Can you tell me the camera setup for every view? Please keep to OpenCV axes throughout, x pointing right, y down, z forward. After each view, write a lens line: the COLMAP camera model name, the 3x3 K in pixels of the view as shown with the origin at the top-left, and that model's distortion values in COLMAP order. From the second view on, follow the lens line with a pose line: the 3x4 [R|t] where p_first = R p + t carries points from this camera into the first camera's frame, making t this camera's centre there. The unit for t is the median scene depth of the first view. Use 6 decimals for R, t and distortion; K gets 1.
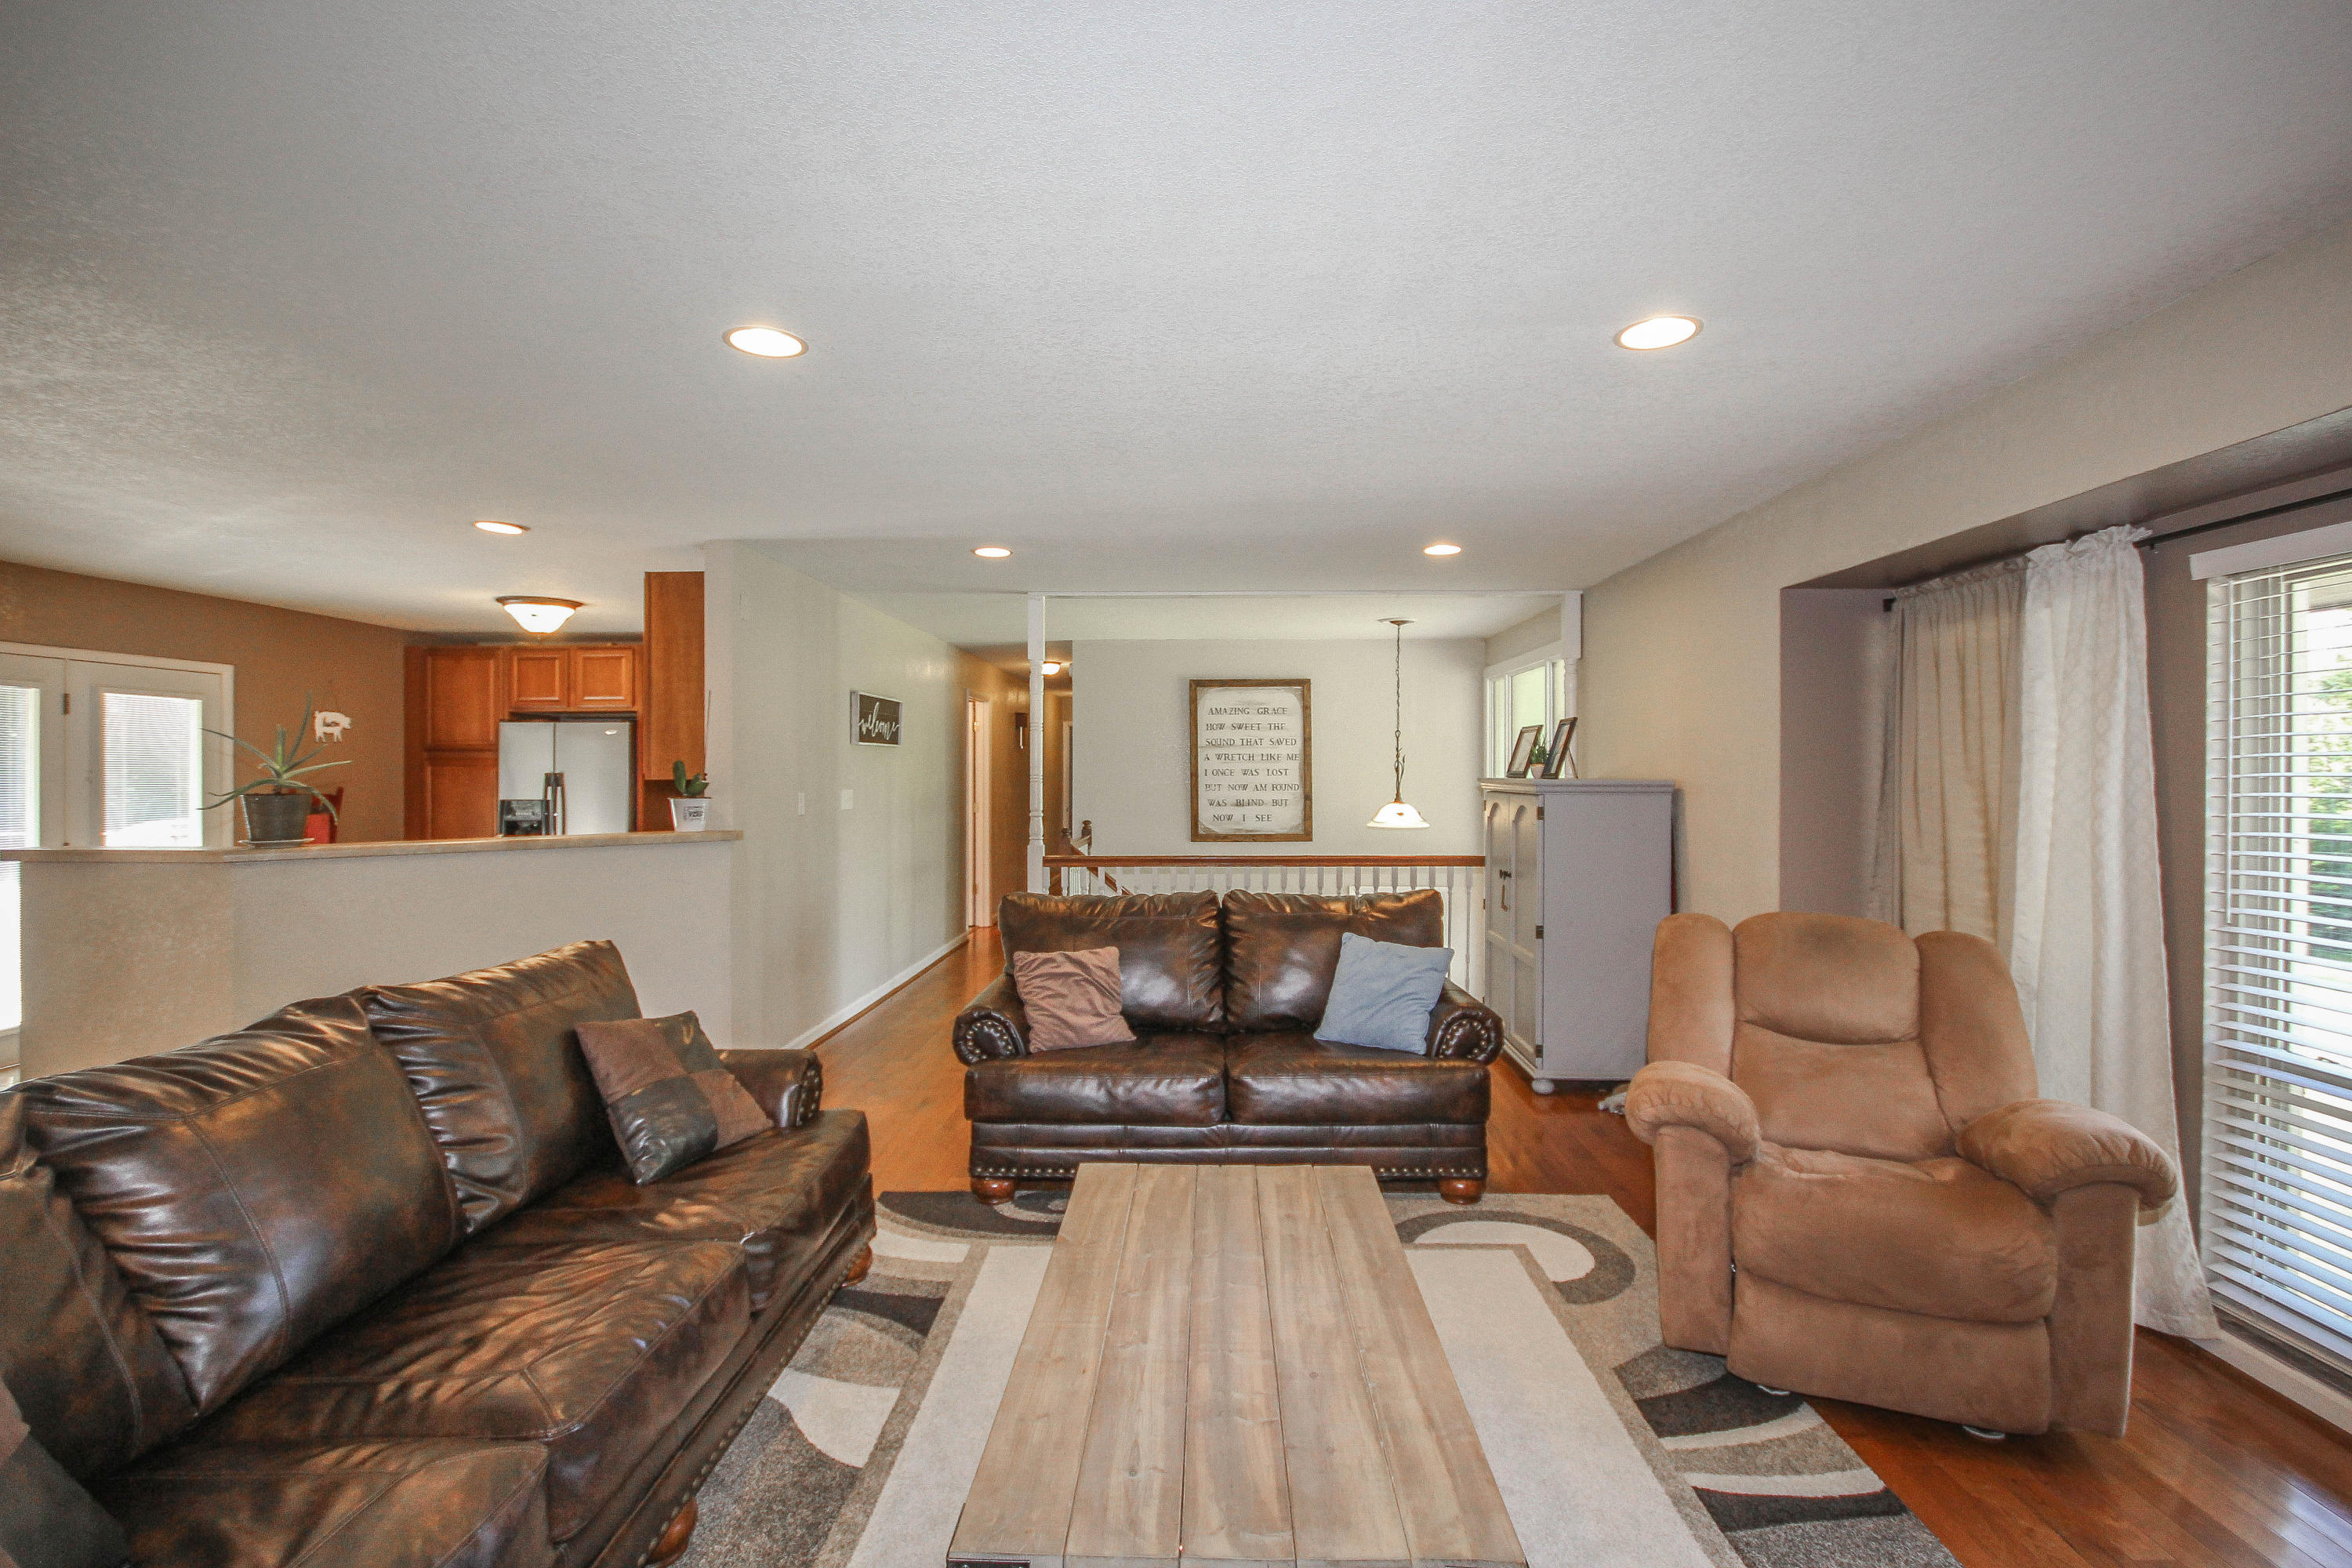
lens RADIAL K [[1060.8, 0, 1172.8], [0, 1060.8, 781.5], [0, 0, 1]] dist [-0.002994, 0.000100]
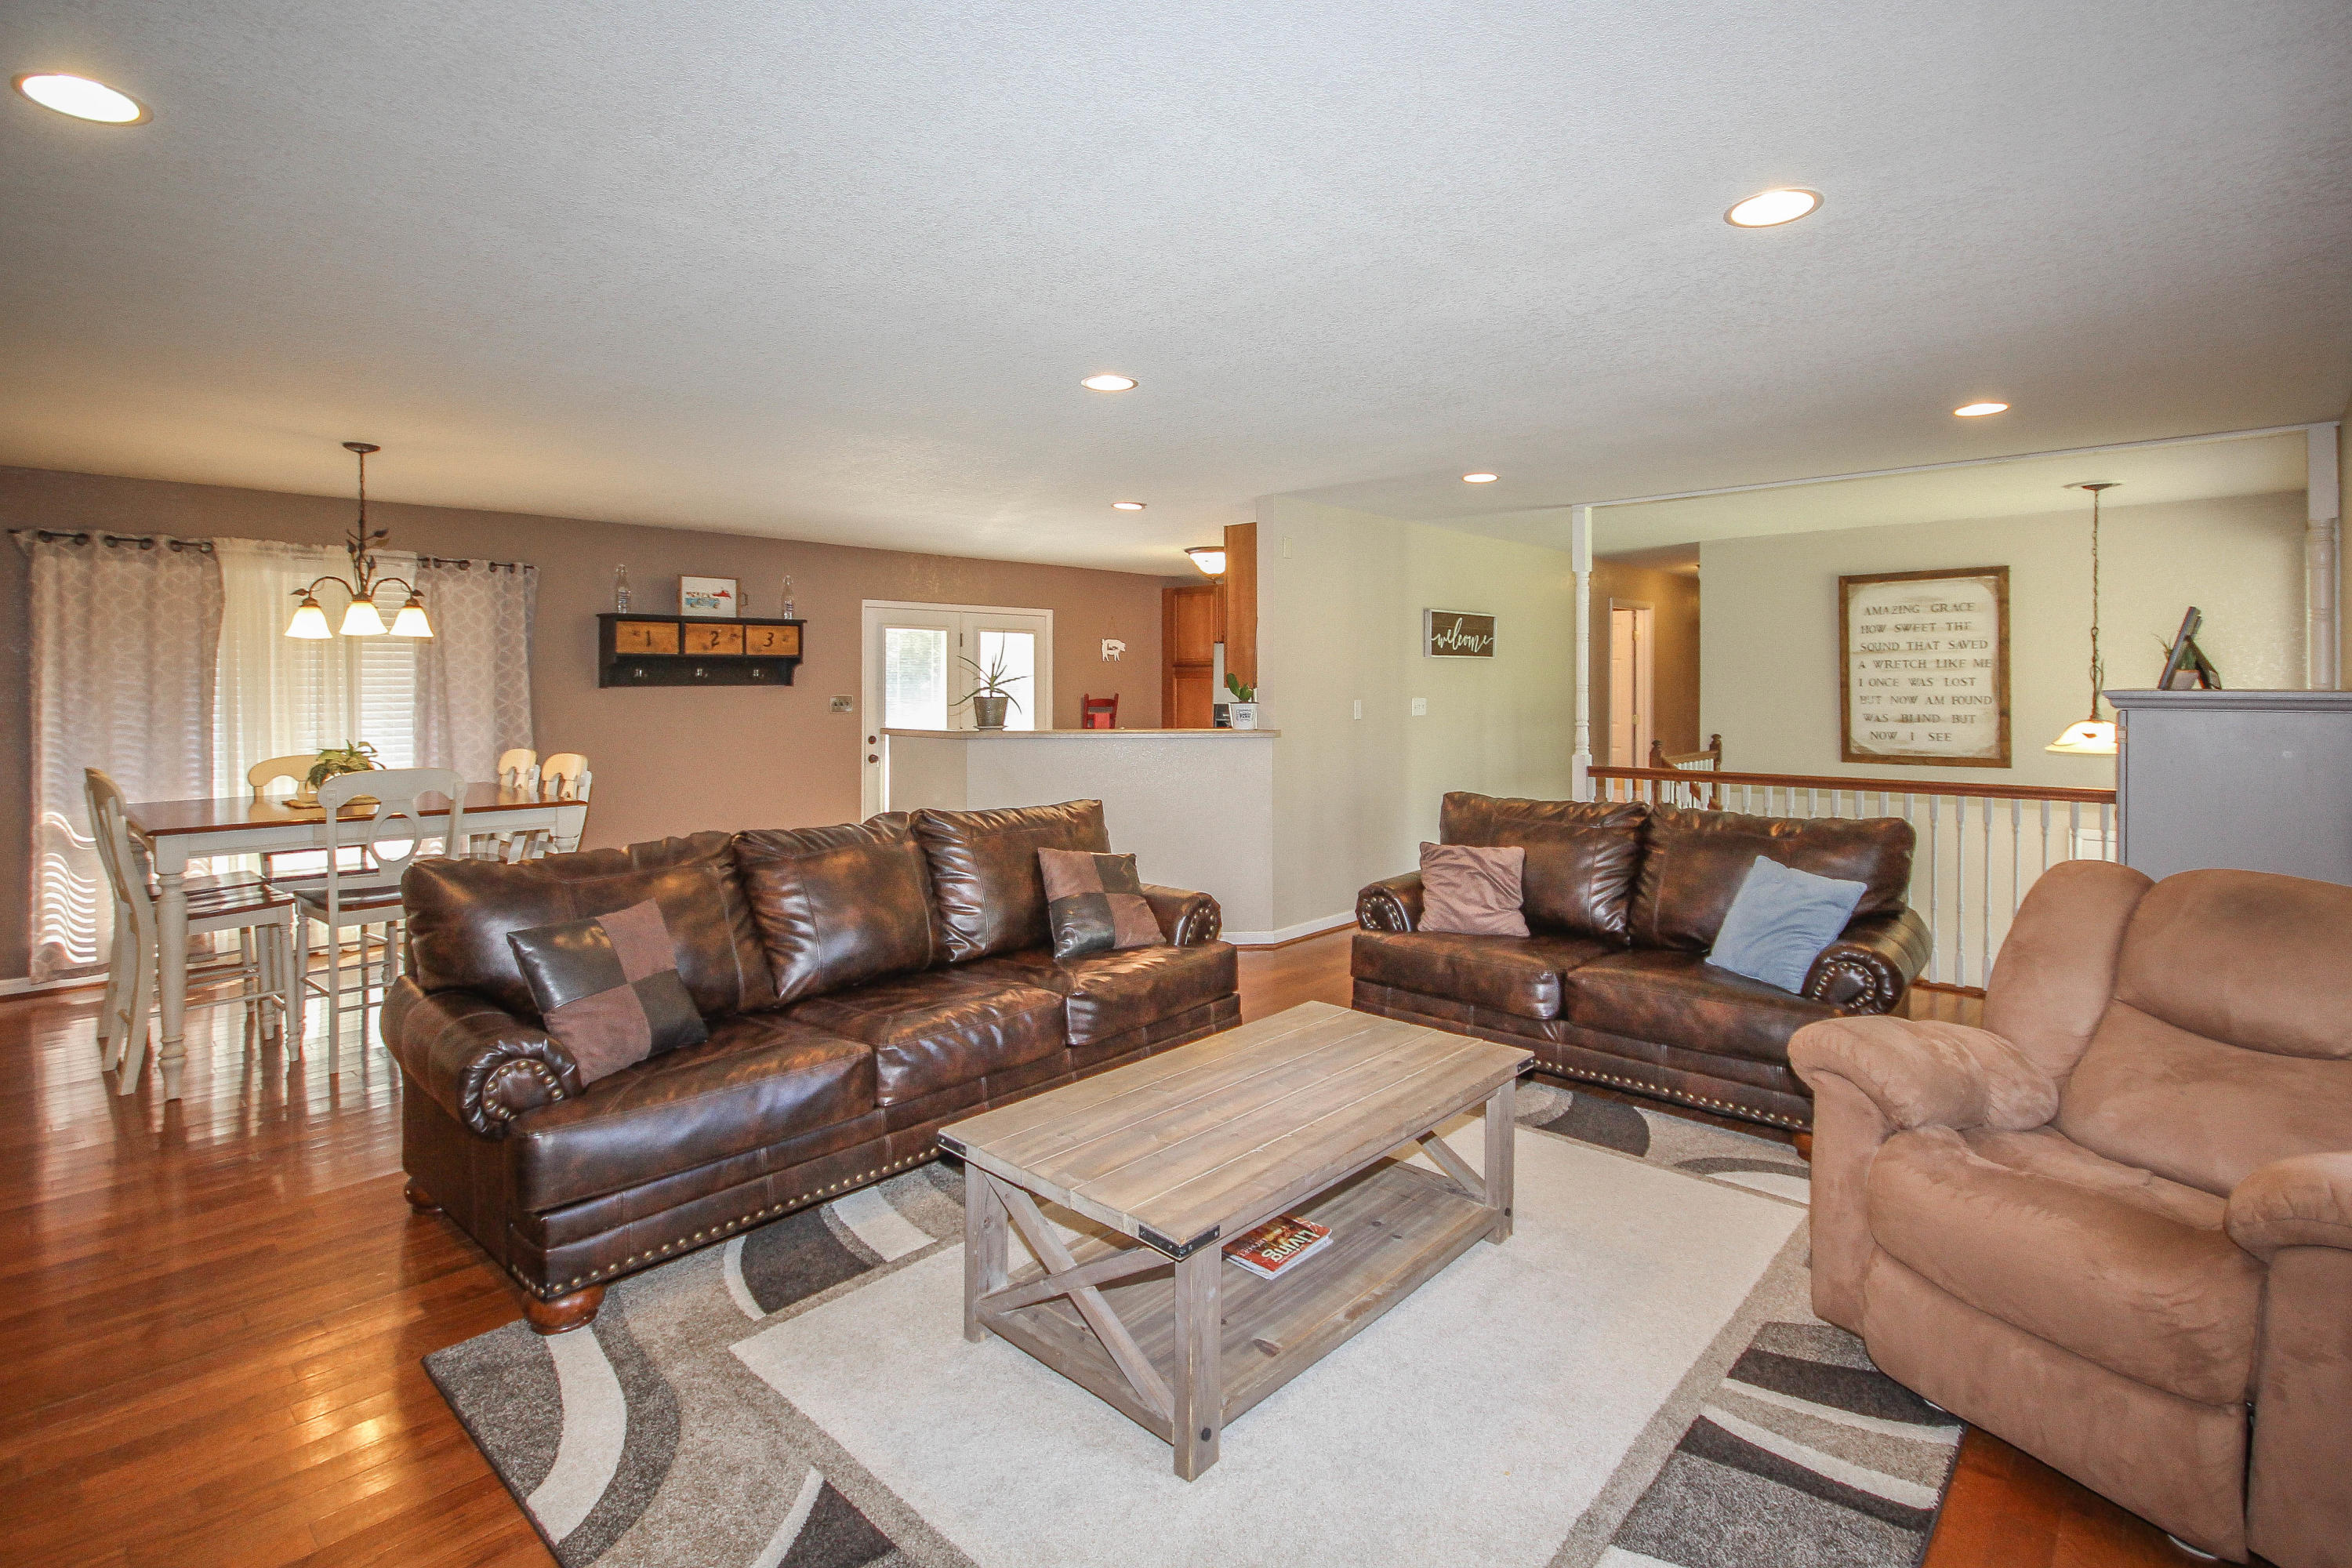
lens RADIAL K [[1100.4, 0, 1227.9], [0, 1100.4, 693.6], [0, 0, 1]] dist [-0.000137, 0.000259]
pose [[0.773618, 0.005117, -0.633632, 0.311749], [-0.004770, 0.999986, 0.002251, 0.001572], [0.633635, 0.001281, 0.773631, -0.022482]]
